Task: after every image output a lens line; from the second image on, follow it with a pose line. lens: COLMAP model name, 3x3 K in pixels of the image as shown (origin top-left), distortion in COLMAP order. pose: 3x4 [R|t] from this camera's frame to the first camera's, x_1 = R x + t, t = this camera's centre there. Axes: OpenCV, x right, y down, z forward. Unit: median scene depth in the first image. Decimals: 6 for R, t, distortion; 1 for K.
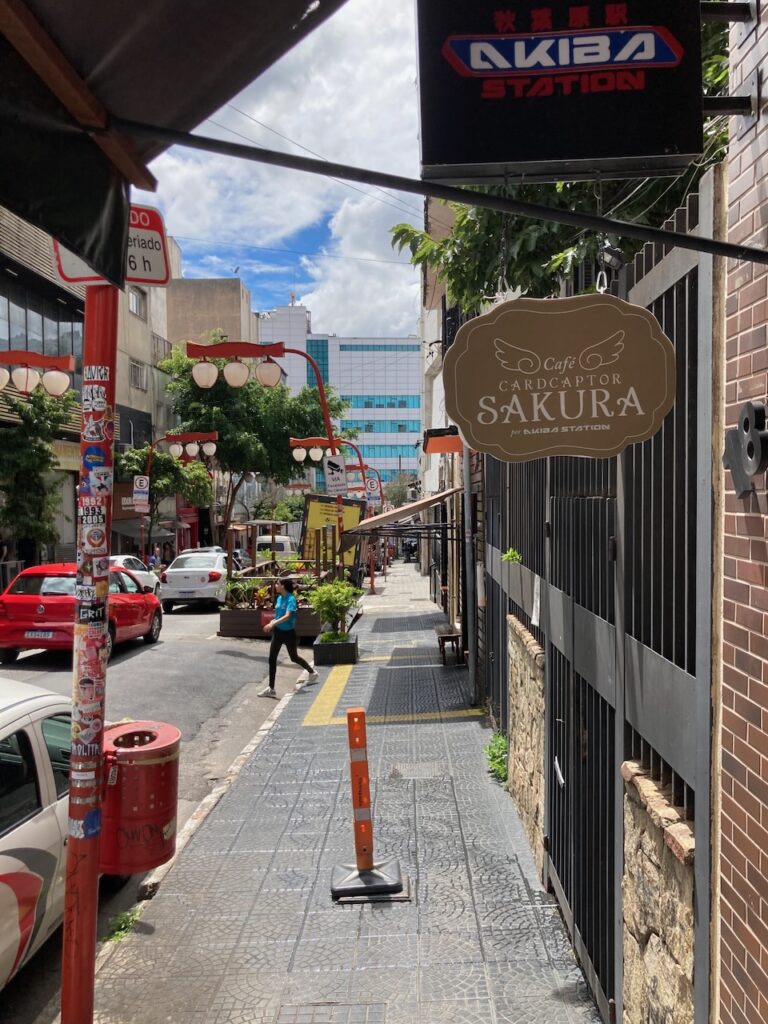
lens RADIAL K [[868.9, 0, 384.0], [0, 868.9, 512.0], [0, 0, 1]] dist [0.005364, -0.004127]
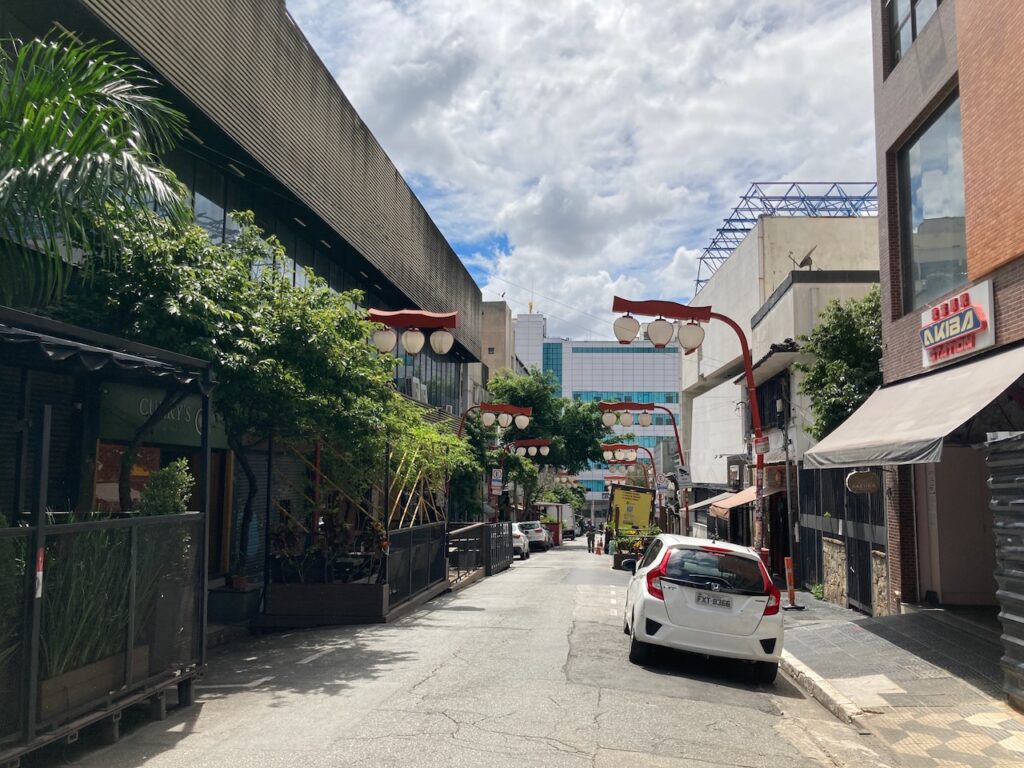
lens RADIAL K [[868.9, 0, 493.1], [0, 868.9, 381.5], [0, 0, 1]] dist [0.005364, -0.004127]
pose [[0.995008, 0.007923, -0.099484, -0.143979], [-0.020793, 0.991426, -0.129003, 0.000691], [0.097609, 0.130428, 0.986641, -0.438581]]
